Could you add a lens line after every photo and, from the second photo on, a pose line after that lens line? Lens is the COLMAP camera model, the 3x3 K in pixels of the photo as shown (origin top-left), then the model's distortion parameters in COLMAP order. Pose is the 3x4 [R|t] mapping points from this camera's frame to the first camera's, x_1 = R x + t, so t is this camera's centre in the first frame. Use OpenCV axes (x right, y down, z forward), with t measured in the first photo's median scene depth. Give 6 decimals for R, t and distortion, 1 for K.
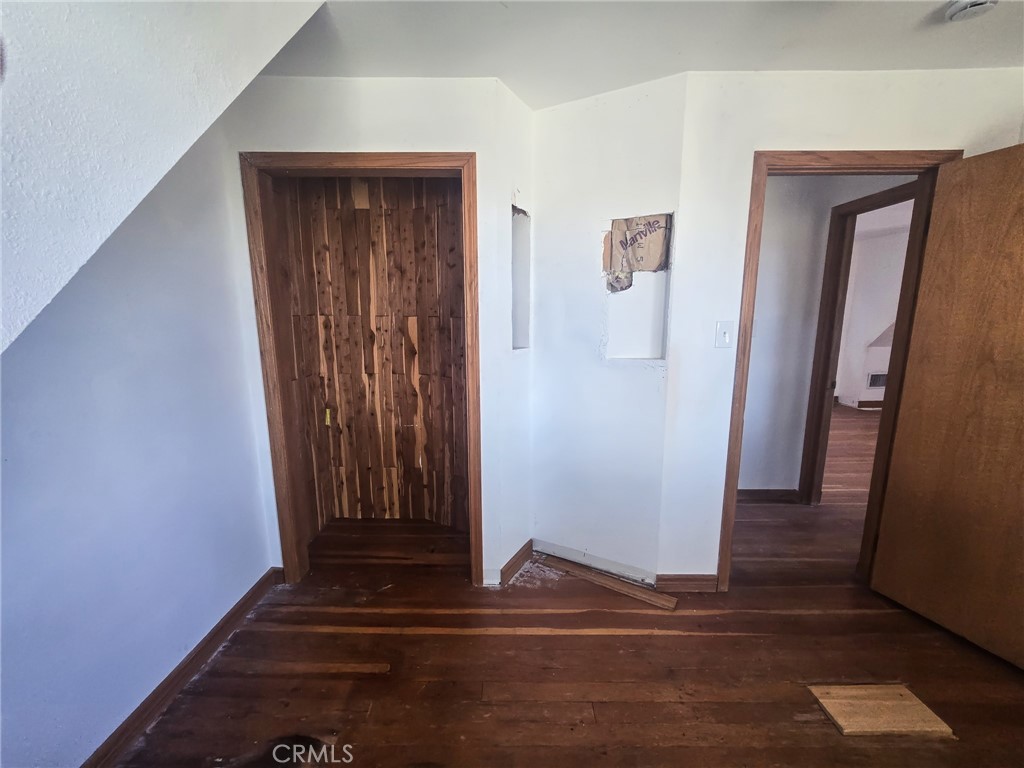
lens RADIAL K [[421.2, 0, 513.5], [0, 421.2, 385.0], [0, 0, 1]] dist [0.002041, 0.000137]
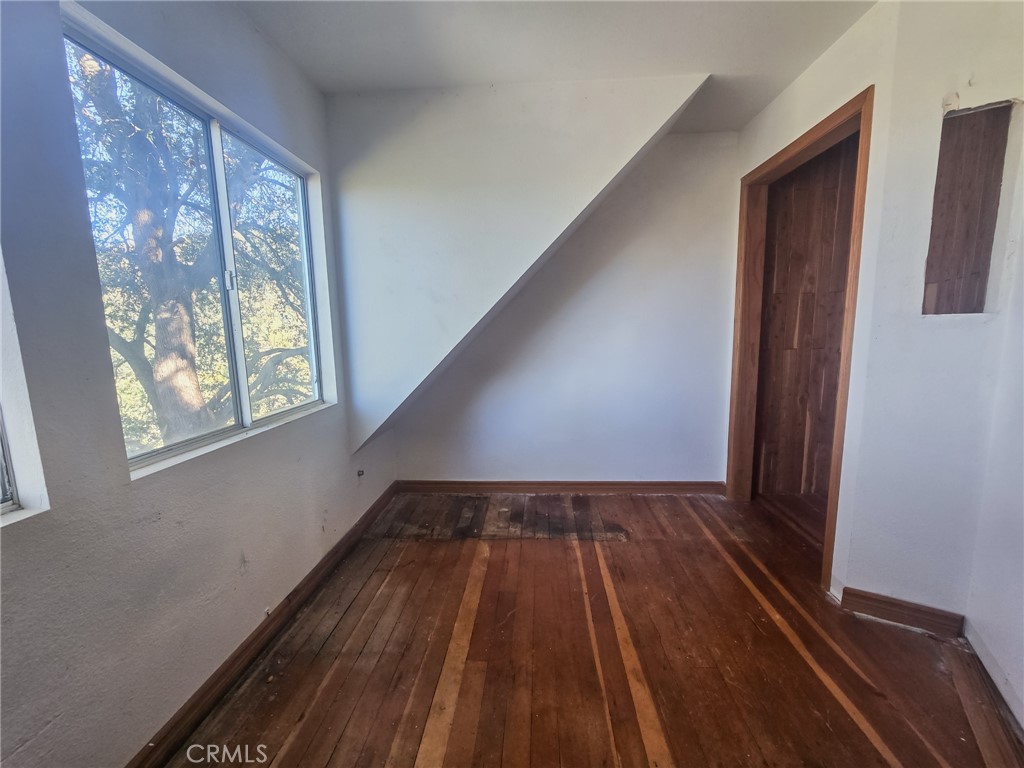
lens RADIAL K [[421.2, 0, 511.1], [0, 421.2, 385.1], [0, 0, 1]] dist [0.002041, 0.000137]
pose [[-0.057365, 0.139312, -0.988586, 0.825976], [-0.146392, 0.978339, 0.146363, 0.035115], [0.987562, 0.153117, -0.035728, 0.359689]]
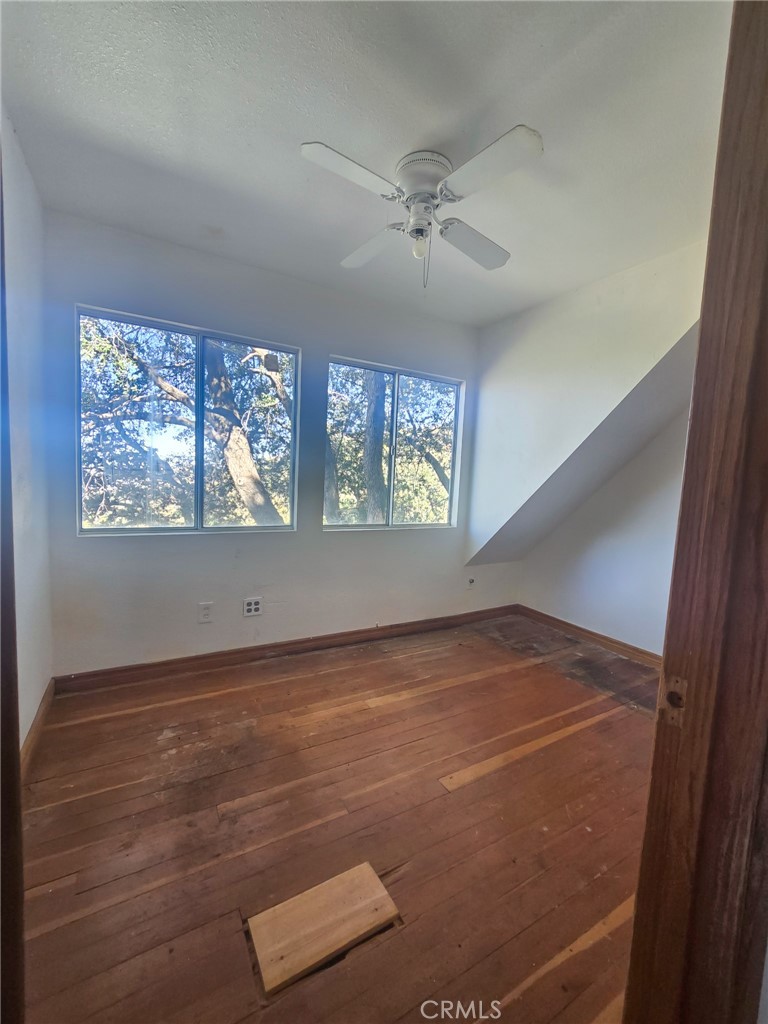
lens RADIAL K [[421.2, 0, 384.4], [0, 421.2, 512.5], [0, 0, 1]] dist [0.002041, 0.000137]
pose [[-0.858700, 0.006252, -0.512441, 0.861567], [-0.128673, 0.965264, 0.227395, -0.089855], [0.496062, 0.261201, -0.828068, 1.116696]]
